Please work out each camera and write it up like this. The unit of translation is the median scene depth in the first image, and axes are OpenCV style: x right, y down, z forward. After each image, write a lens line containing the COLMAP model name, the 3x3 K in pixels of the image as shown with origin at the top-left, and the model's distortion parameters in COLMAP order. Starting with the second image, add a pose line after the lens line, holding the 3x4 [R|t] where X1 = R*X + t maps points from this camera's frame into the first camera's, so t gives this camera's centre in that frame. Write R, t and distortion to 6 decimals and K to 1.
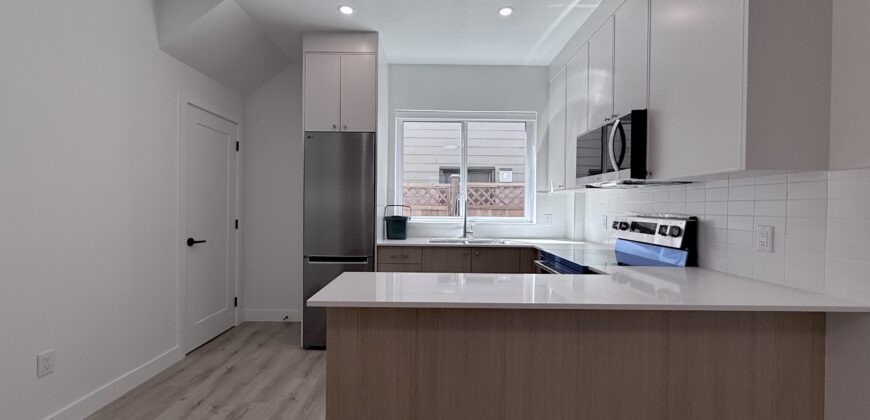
lens RADIAL K [[350.4, 0, 433.5], [0, 350.4, 208.0], [0, 0, 1]] dist [0.000936, -0.000068]
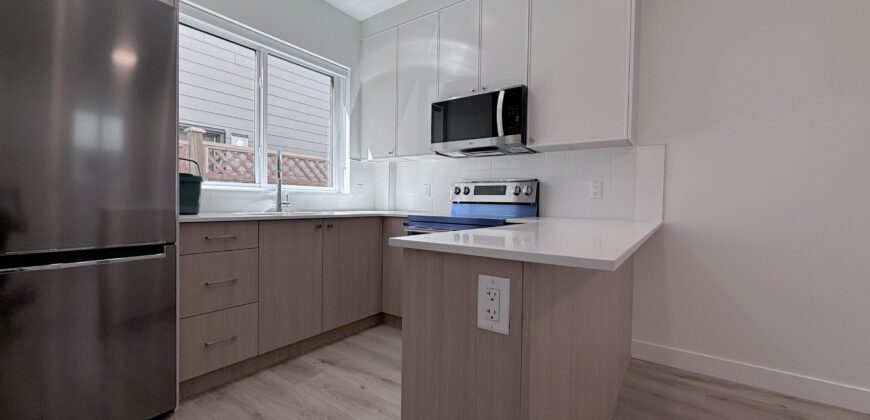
lens RADIAL K [[350.4, 0, 434.9], [0, 350.4, 206.8], [0, 0, 1]] dist [0.000936, -0.000068]
pose [[0.588238, -0.012565, 0.808591, -0.369047], [-0.003922, 0.999823, 0.018390, 0.072340], [-0.808679, -0.013989, 0.588084, 0.366880]]
